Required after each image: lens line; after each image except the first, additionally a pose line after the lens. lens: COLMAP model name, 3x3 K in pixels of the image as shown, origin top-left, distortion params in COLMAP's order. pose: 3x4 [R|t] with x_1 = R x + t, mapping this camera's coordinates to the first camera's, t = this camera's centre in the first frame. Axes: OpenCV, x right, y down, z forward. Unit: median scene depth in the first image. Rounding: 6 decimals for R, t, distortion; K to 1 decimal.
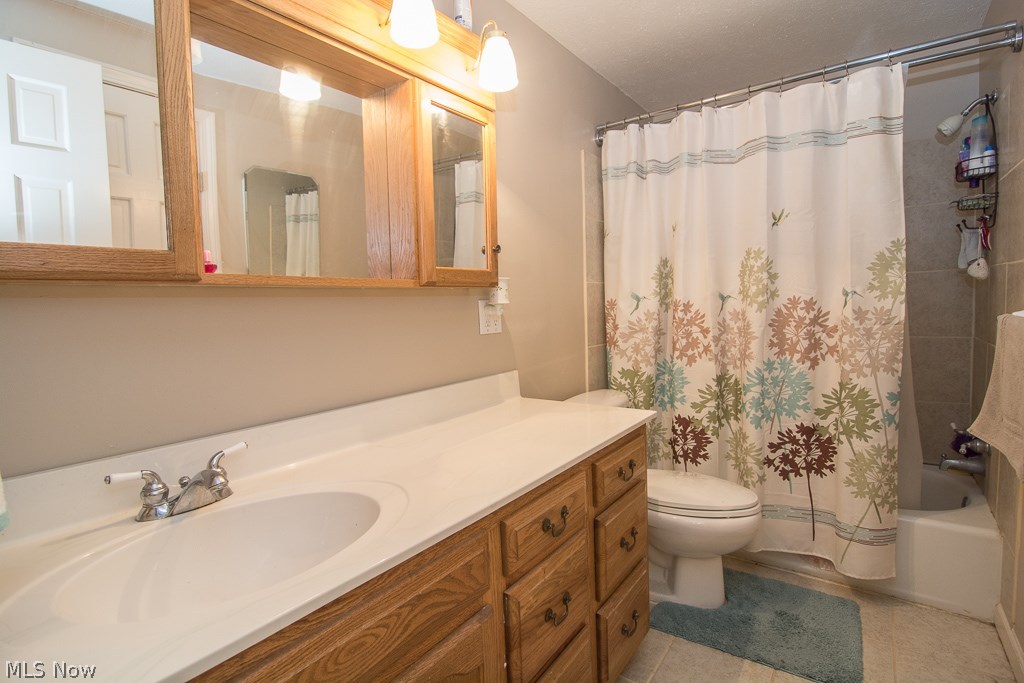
lens RADIAL K [[496.0, 0, 512.0], [0, 496.0, 341.5], [0, 0, 1]] dist [-0.002047, -0.000484]
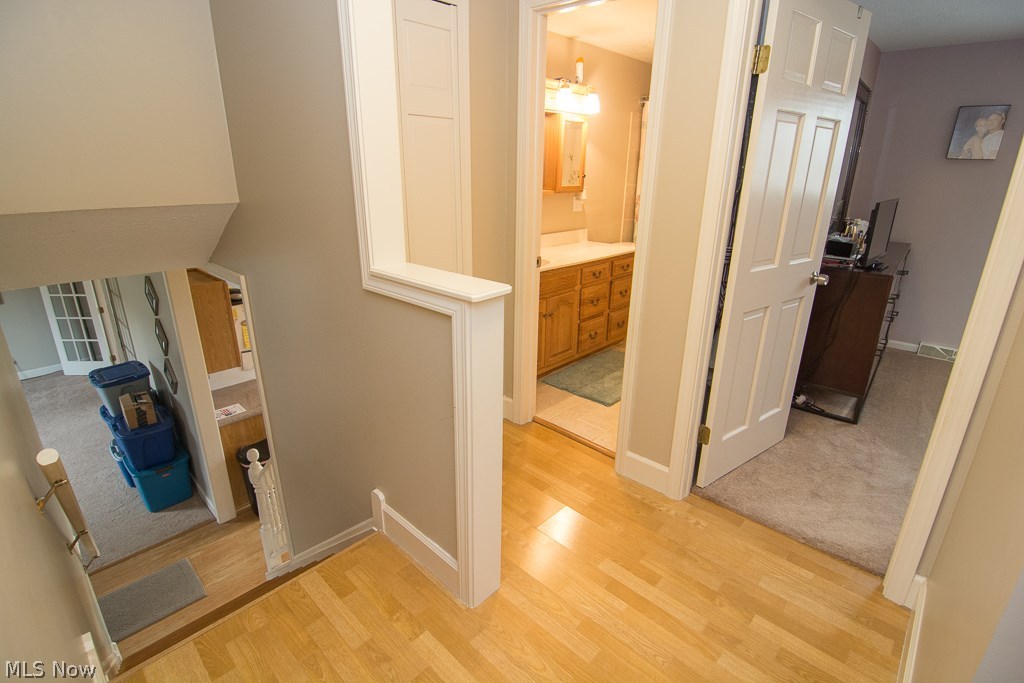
lens RADIAL K [[496.0, 0, 512.0], [0, 496.0, 341.5], [0, 0, 1]] dist [-0.002047, -0.000484]
pose [[0.991377, 0.079352, -0.104283, -0.061033], [-0.049299, 0.963192, 0.264254, -0.030877], [0.121413, -0.256835, 0.958799, -1.539809]]
